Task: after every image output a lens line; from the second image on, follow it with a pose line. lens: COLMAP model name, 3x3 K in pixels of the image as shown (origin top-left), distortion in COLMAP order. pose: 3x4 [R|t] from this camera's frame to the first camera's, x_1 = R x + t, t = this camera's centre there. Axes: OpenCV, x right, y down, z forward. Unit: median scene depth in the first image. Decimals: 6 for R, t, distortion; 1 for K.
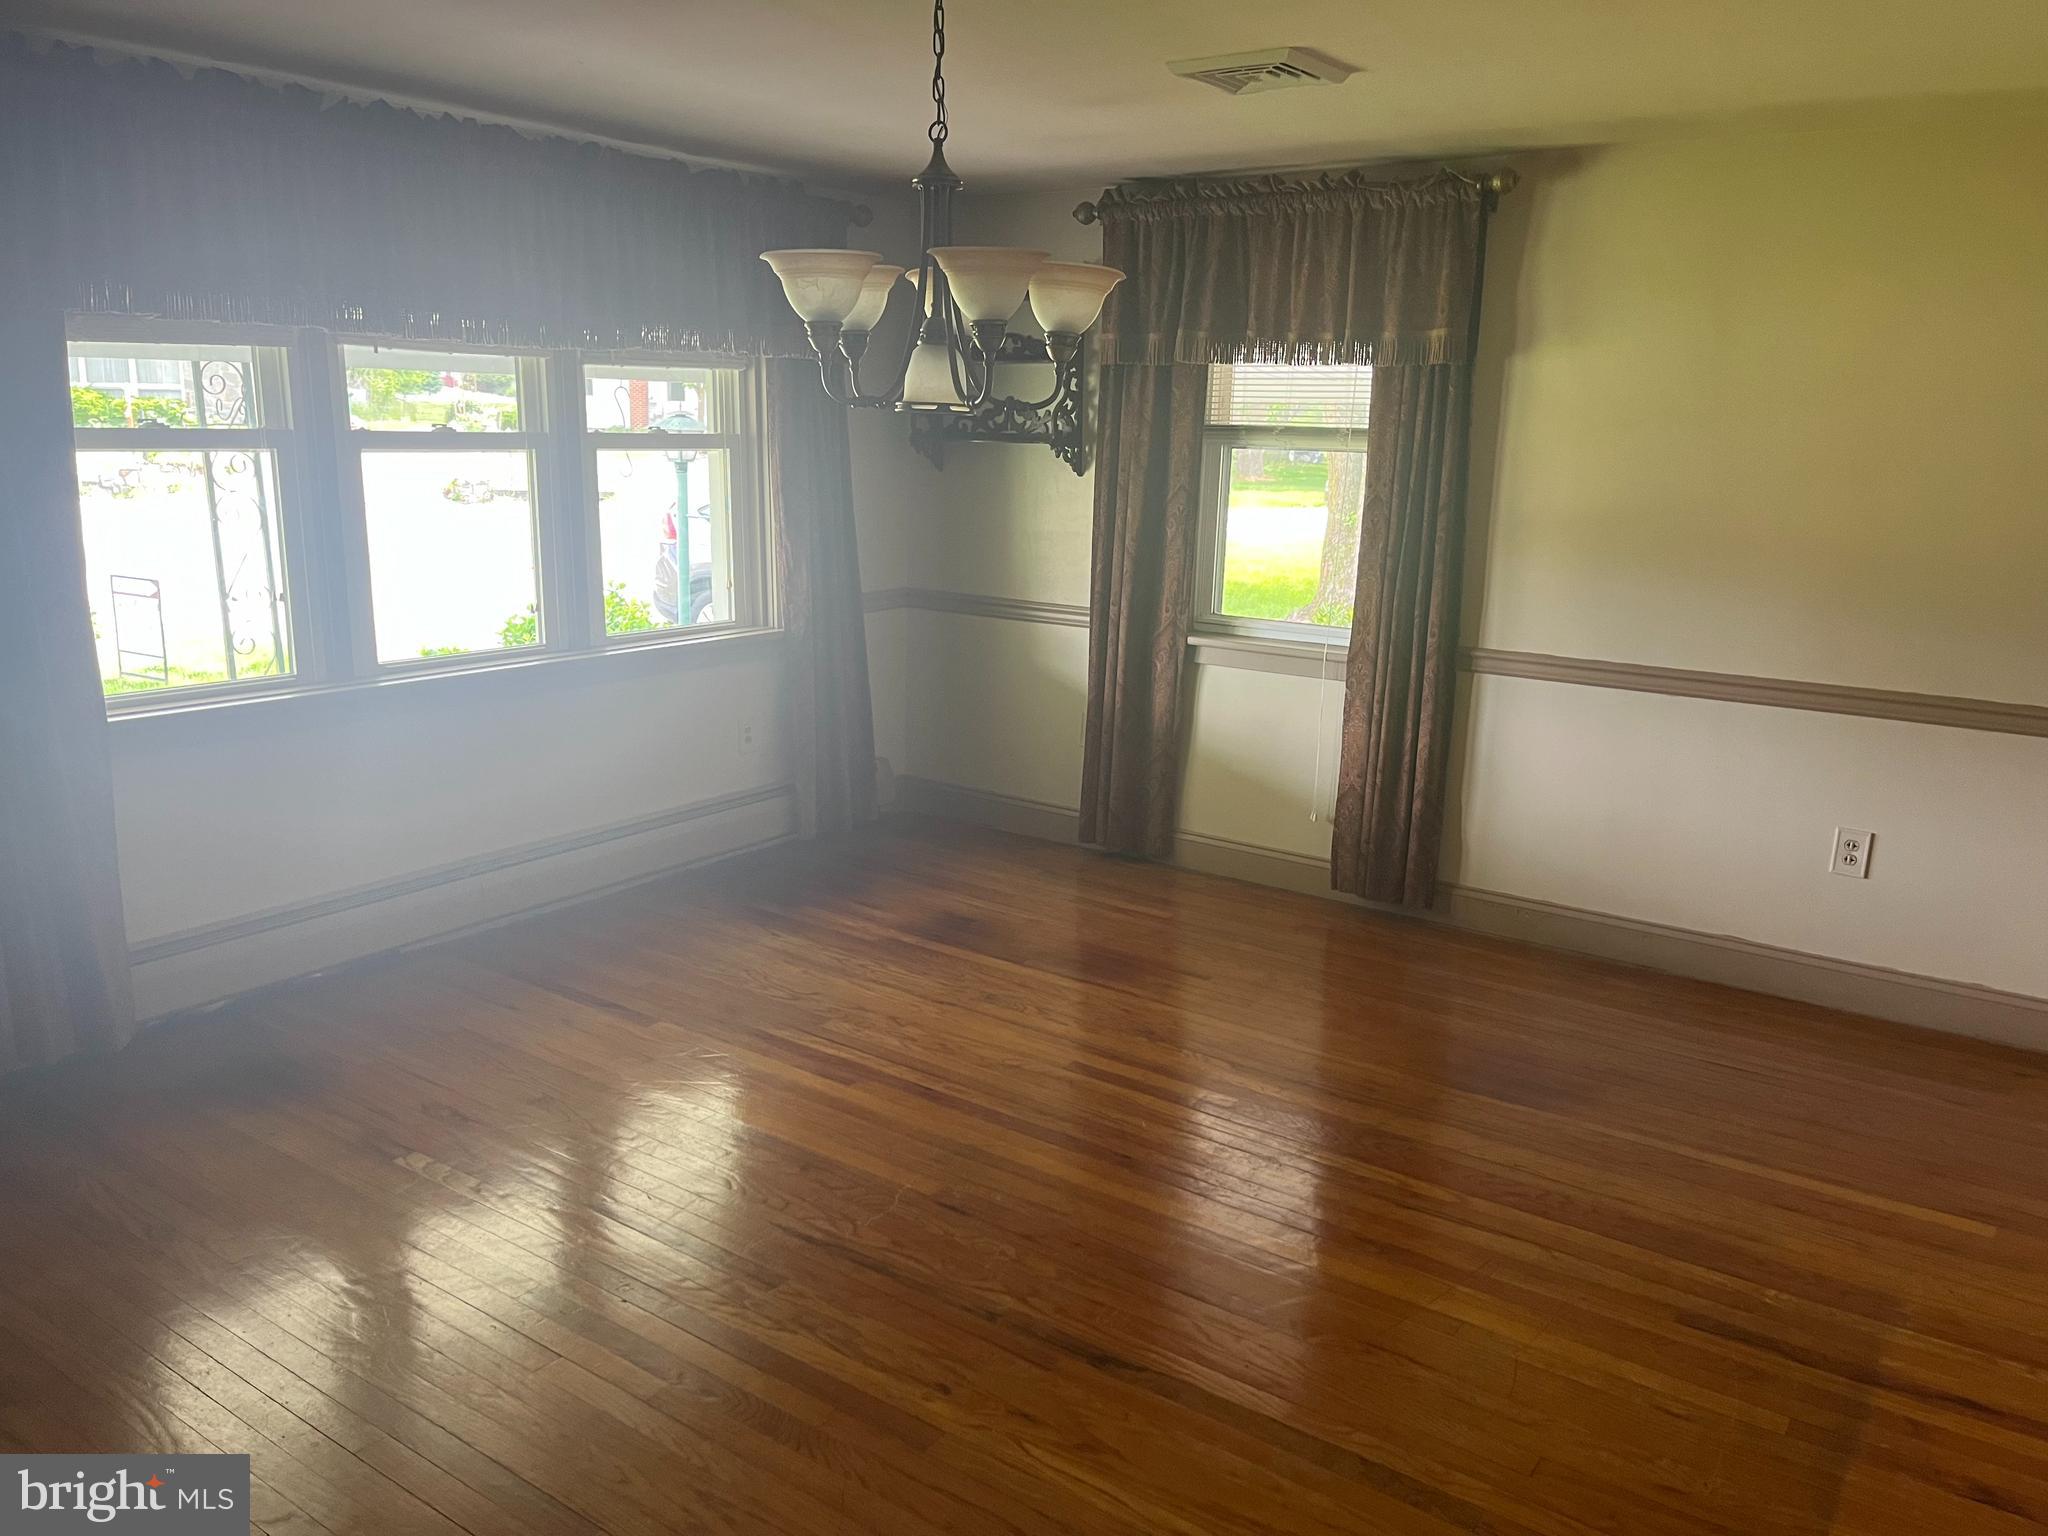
lens RADIAL K [[1561.1, 0, 1024.0], [0, 1561.1, 768.0], [0, 0, 1]] dist [0.086880, -0.131969]
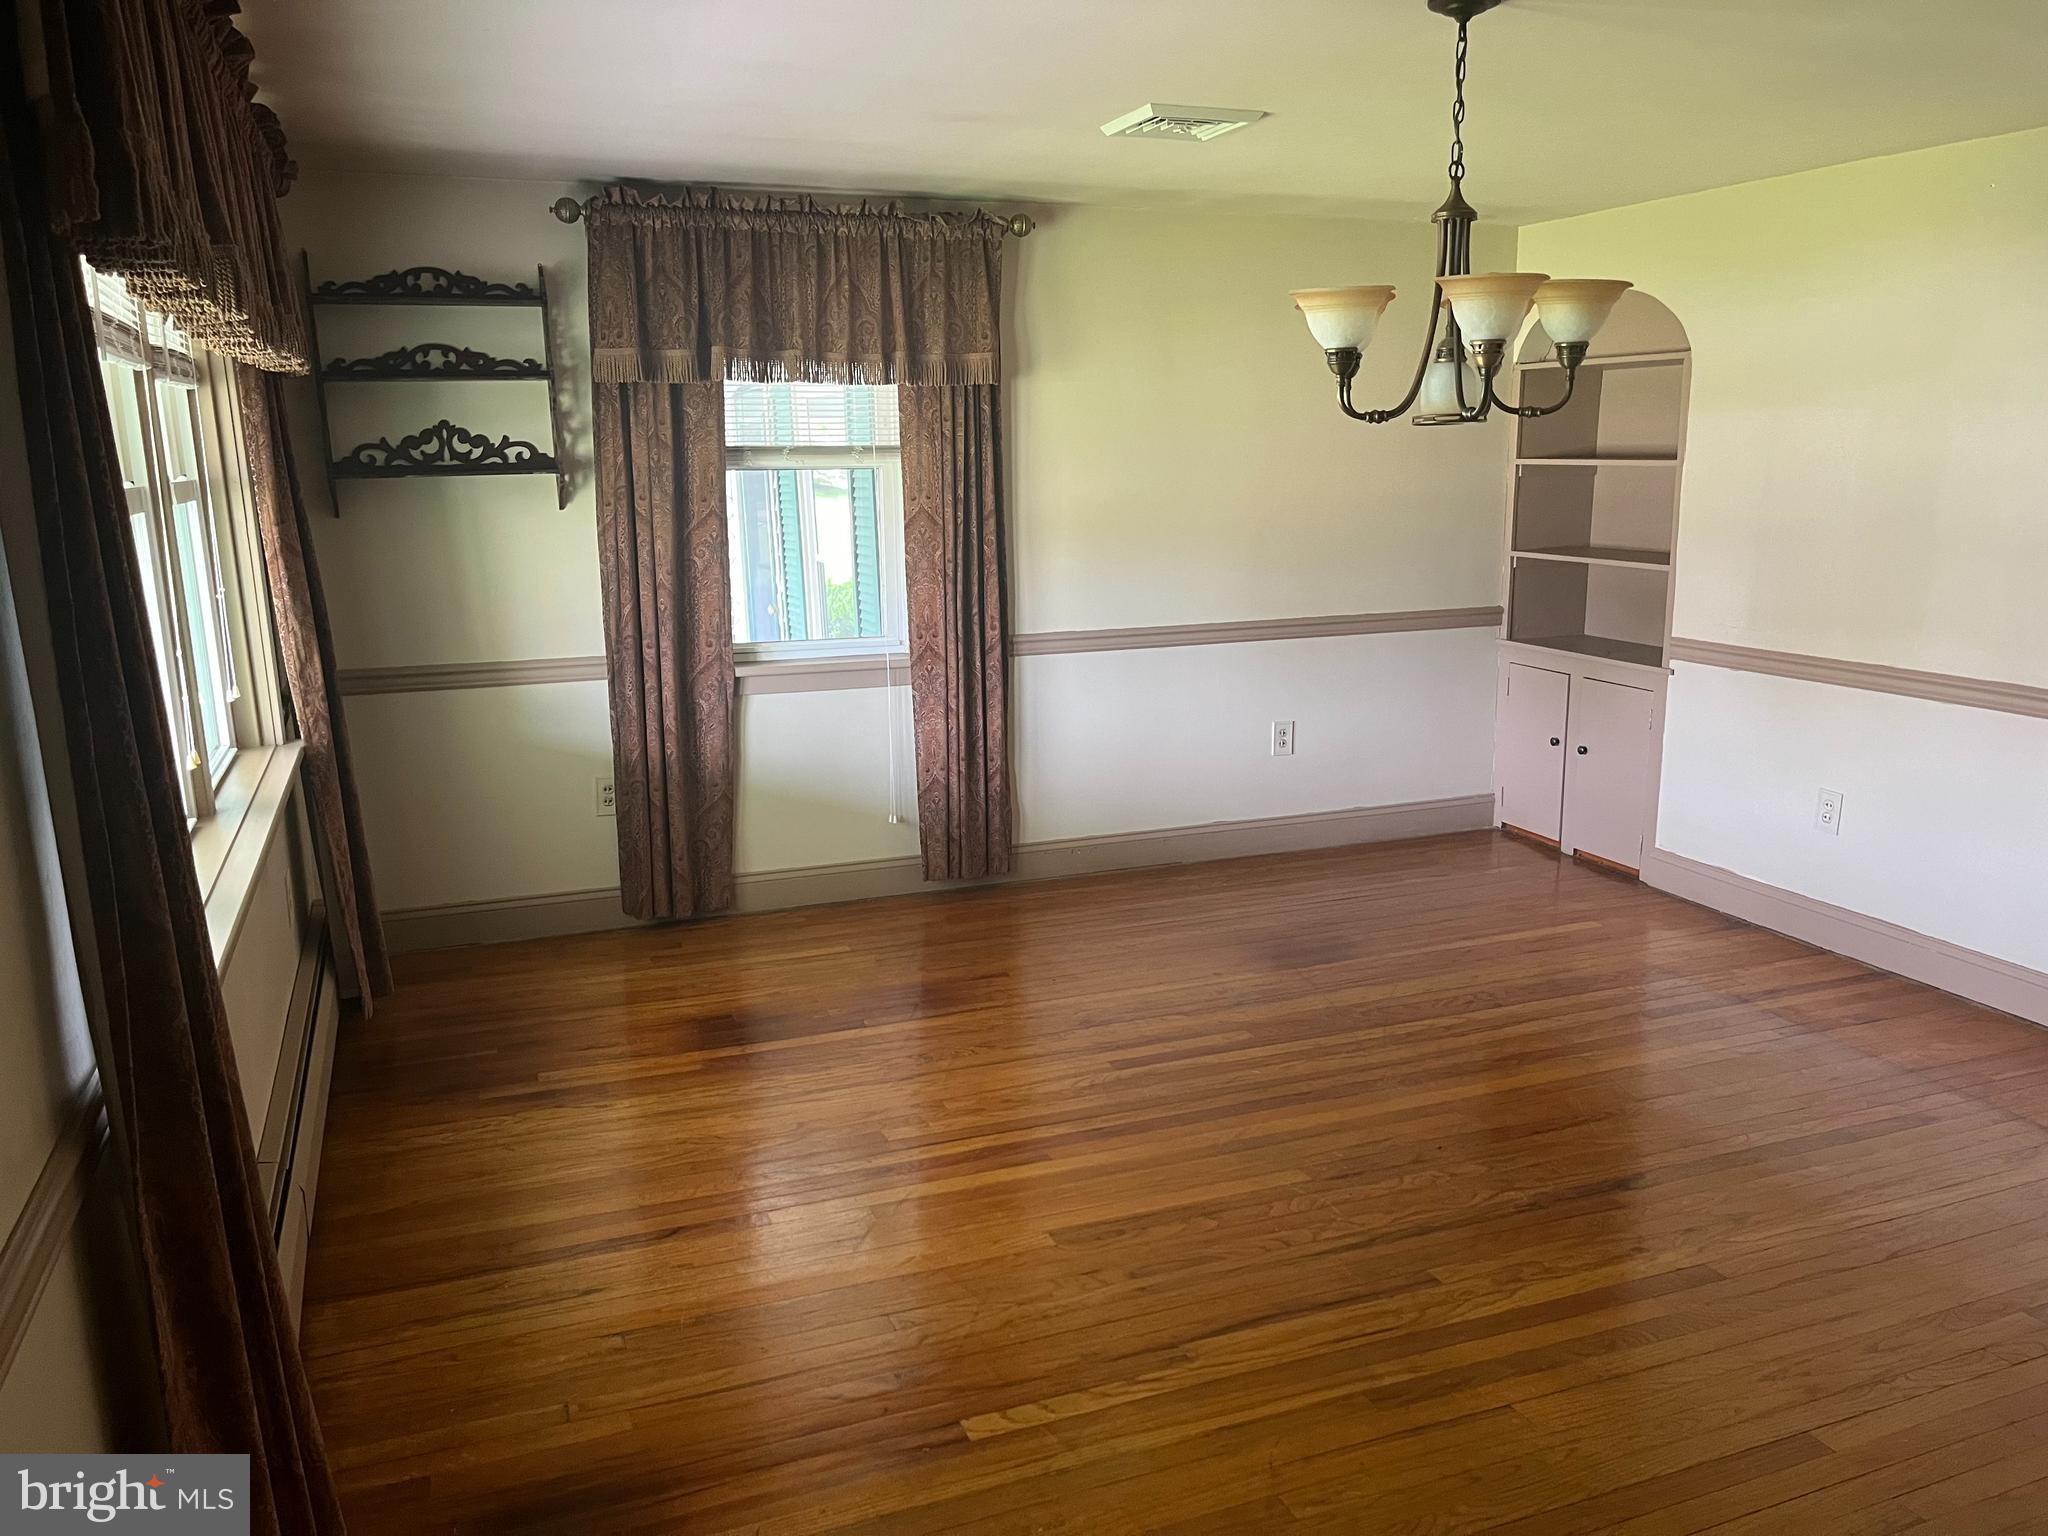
lens RADIAL K [[1570.6, 0, 1024.0], [0, 1570.6, 768.0], [0, 0, 1]] dist [0.063733, -0.136059]
pose [[0.548070, -0.196585, 0.813003, -0.622766], [0.208444, 0.973424, 0.094856, -0.084895], [-0.810044, 0.117478, 0.574481, 0.340355]]
